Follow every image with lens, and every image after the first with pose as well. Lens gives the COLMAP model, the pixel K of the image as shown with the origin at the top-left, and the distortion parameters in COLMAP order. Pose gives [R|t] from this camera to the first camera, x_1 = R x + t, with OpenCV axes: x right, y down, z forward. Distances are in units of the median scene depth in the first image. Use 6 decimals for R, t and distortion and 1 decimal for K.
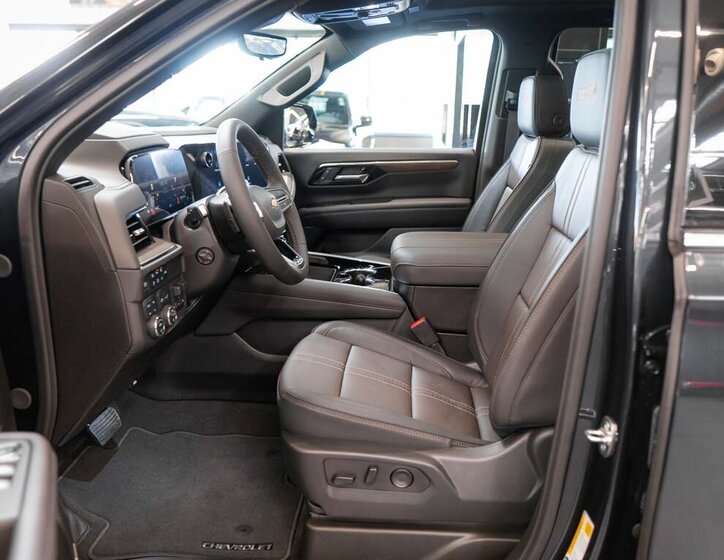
lens RADIAL K [[684.0, 0, 304.1], [0, 684.0, 282.3], [0, 0, 1]] dist [0.009242, 0.000283]
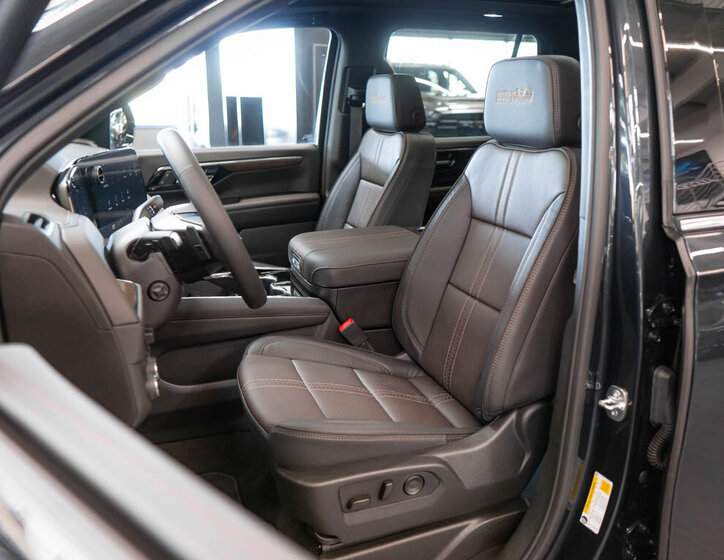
lens RADIAL K [[668.9, 0, 362.0], [0, 668.9, 280.0], [0, 0, 1]] dist [0.007712, 0.017993]
pose [[0.885727, -0.133011, 0.444742, -0.311239], [0.124913, 0.991024, 0.047619, -0.063919], [-0.447084, 0.013377, 0.894392, 0.155455]]
